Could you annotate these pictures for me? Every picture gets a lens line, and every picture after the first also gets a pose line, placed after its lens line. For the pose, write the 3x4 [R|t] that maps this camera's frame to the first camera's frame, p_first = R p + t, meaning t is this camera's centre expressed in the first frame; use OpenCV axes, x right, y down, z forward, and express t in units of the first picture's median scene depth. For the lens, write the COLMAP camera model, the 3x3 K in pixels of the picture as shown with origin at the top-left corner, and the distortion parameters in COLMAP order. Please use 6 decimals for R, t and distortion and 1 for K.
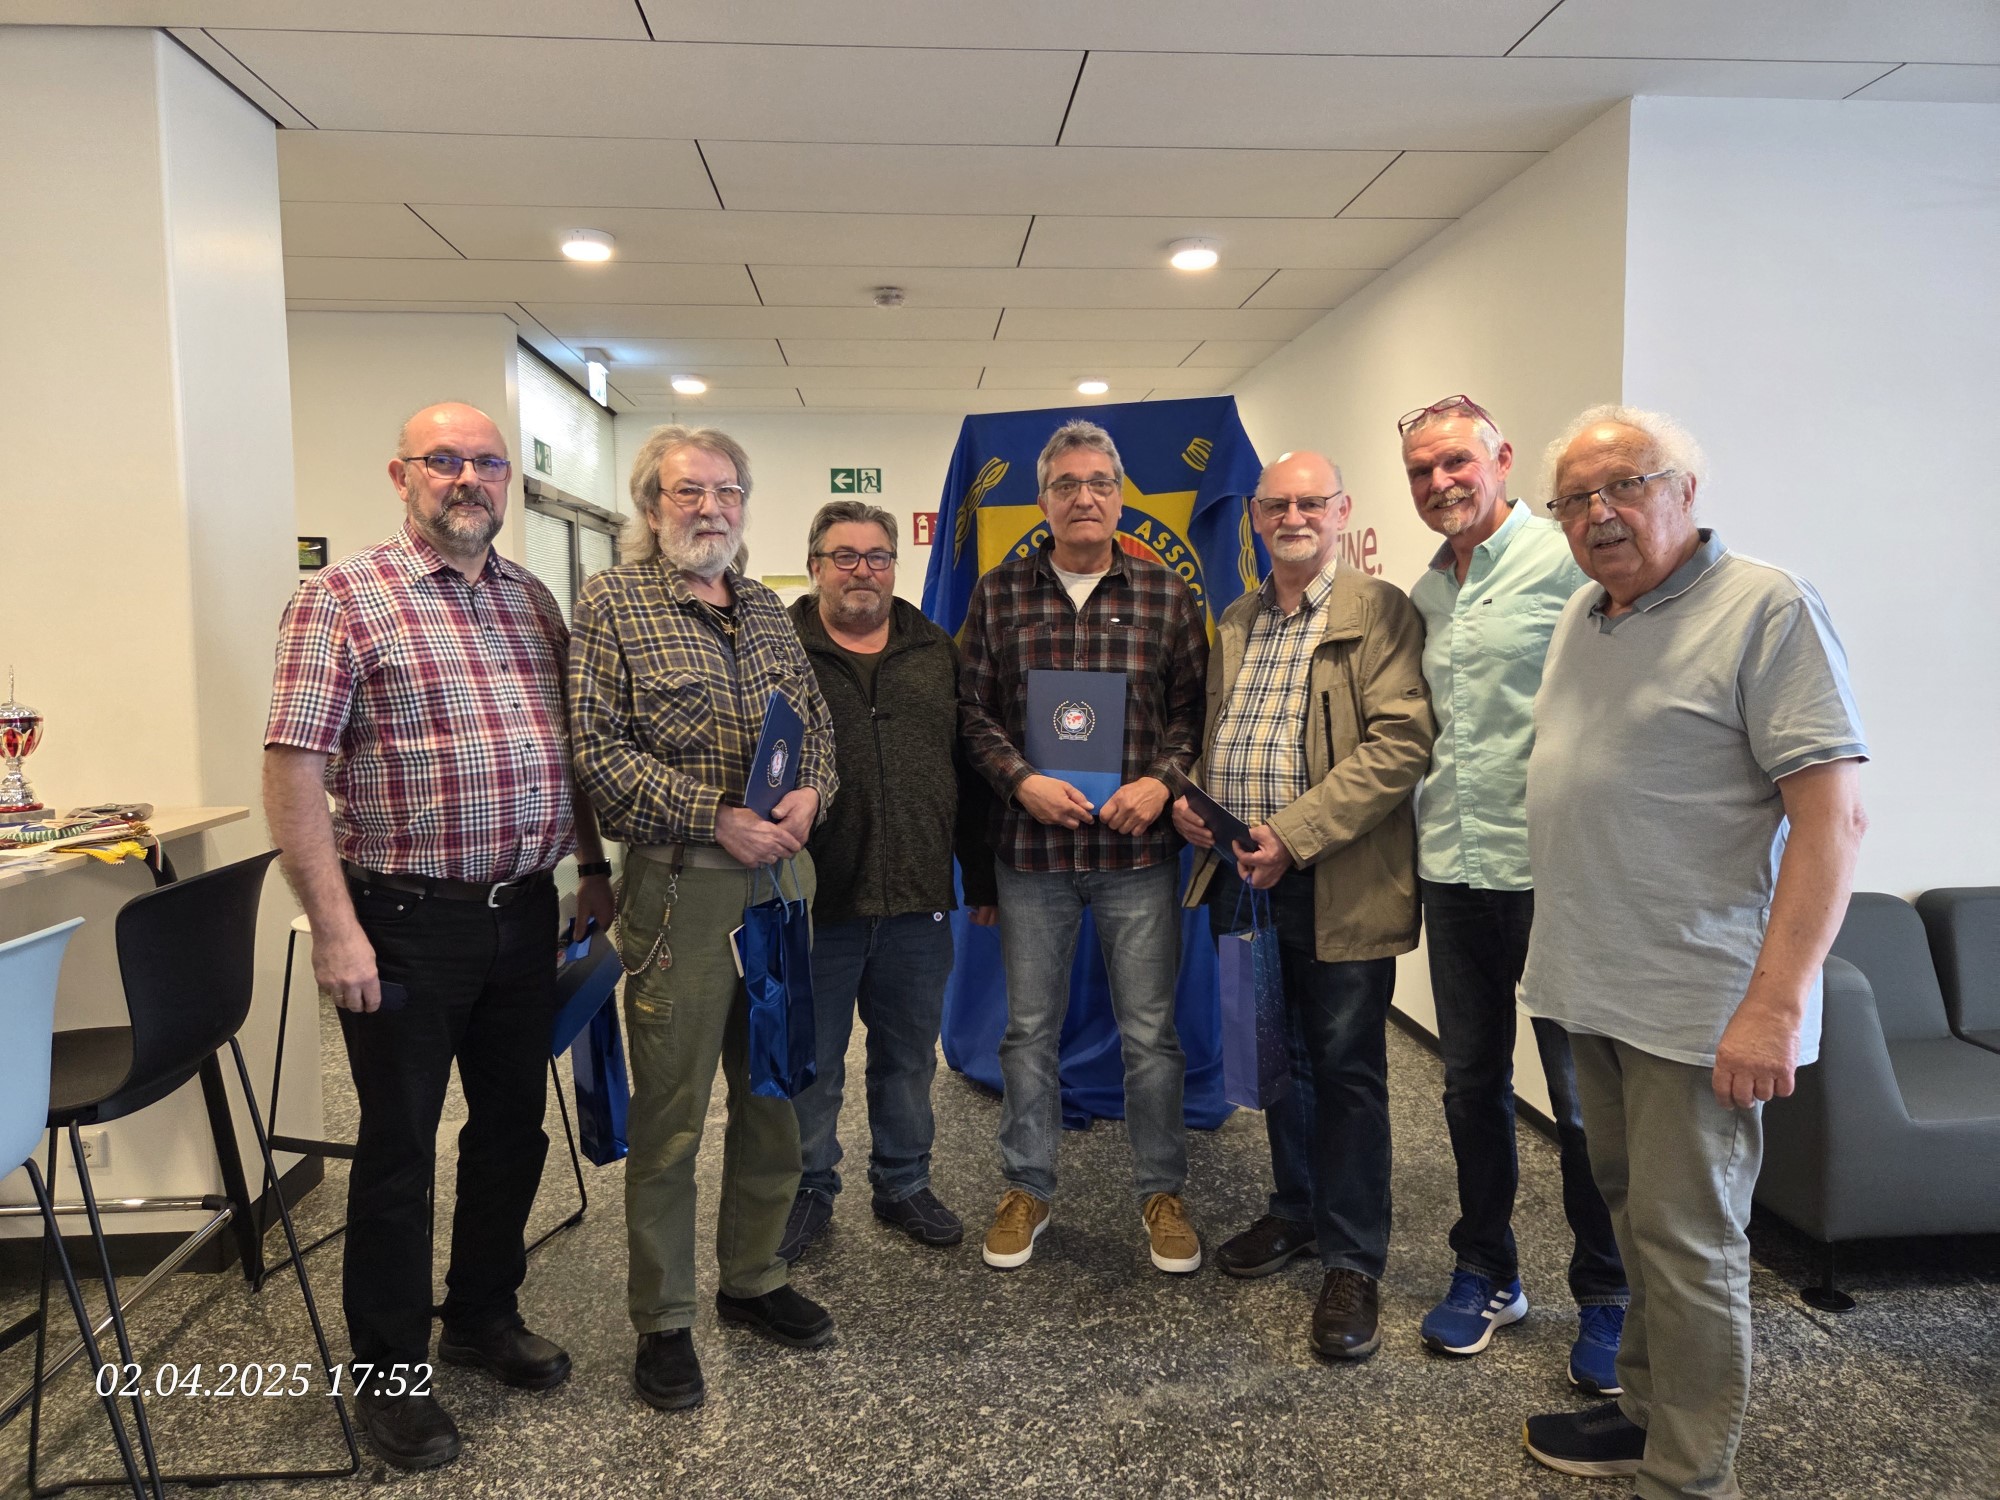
lens RADIAL K [[1341.7, 0, 979.4], [0, 1341.7, 728.9], [0, 0, 1]] dist [0.062108, -0.052585]
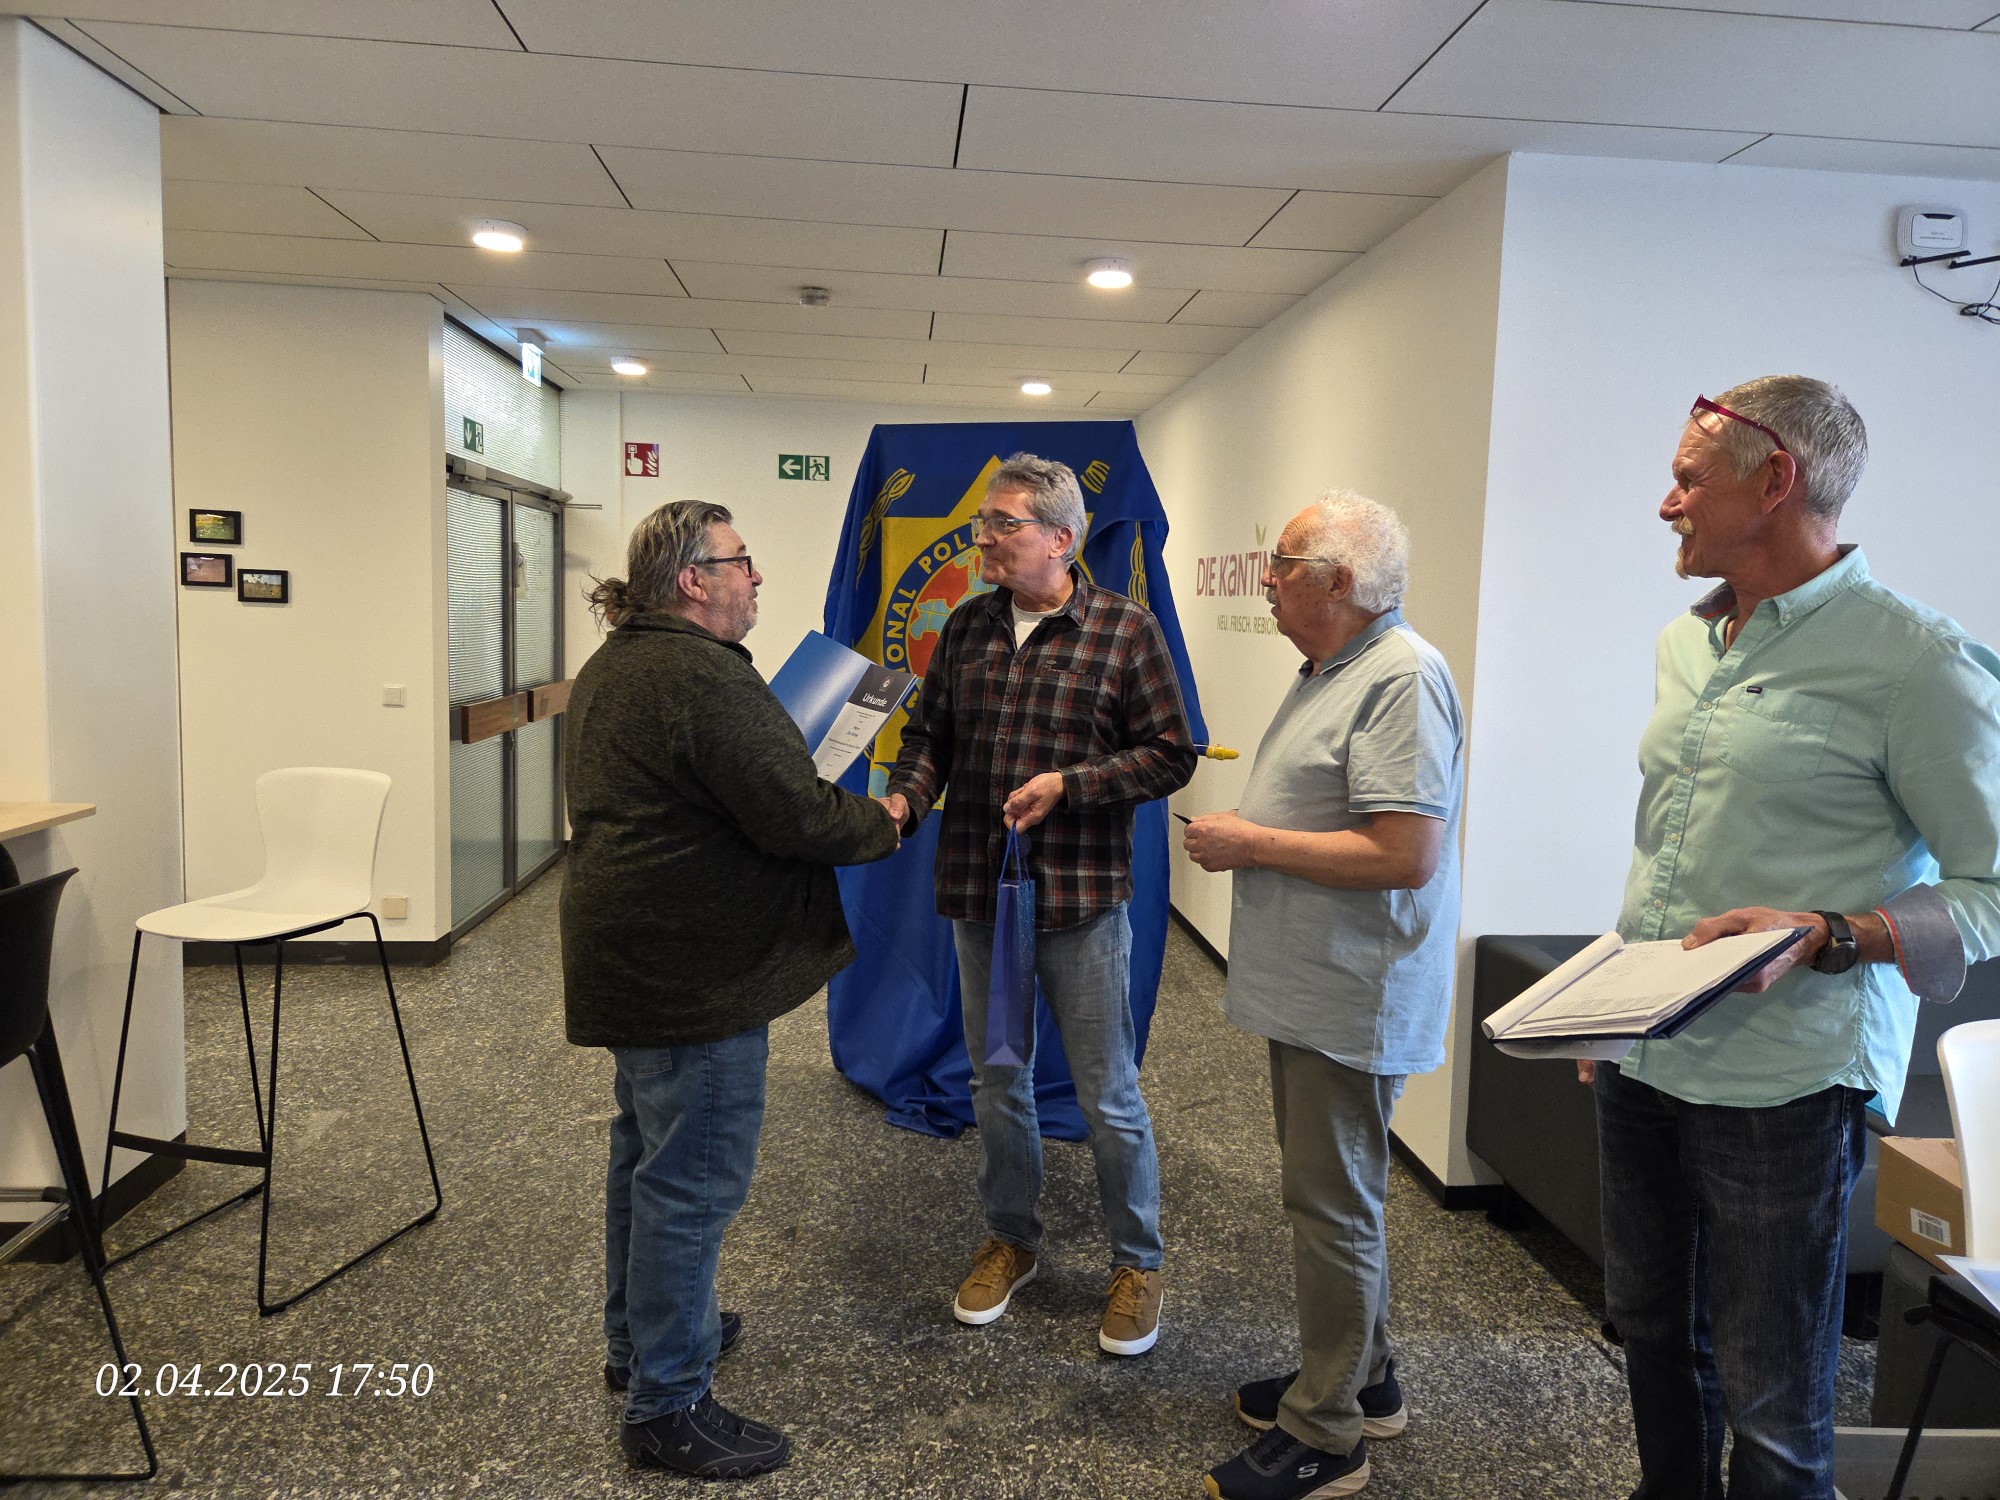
lens RADIAL K [[1341.7, 0, 1006.9], [0, 1341.7, 722.9], [0, 0, 1]] dist [0.062108, -0.052585]
pose [[0.998954, 0.038098, 0.025306, 0.111045], [-0.038530, 0.999117, 0.016777, -0.048238], [-0.024644, -0.017734, 0.999539, -0.017481]]
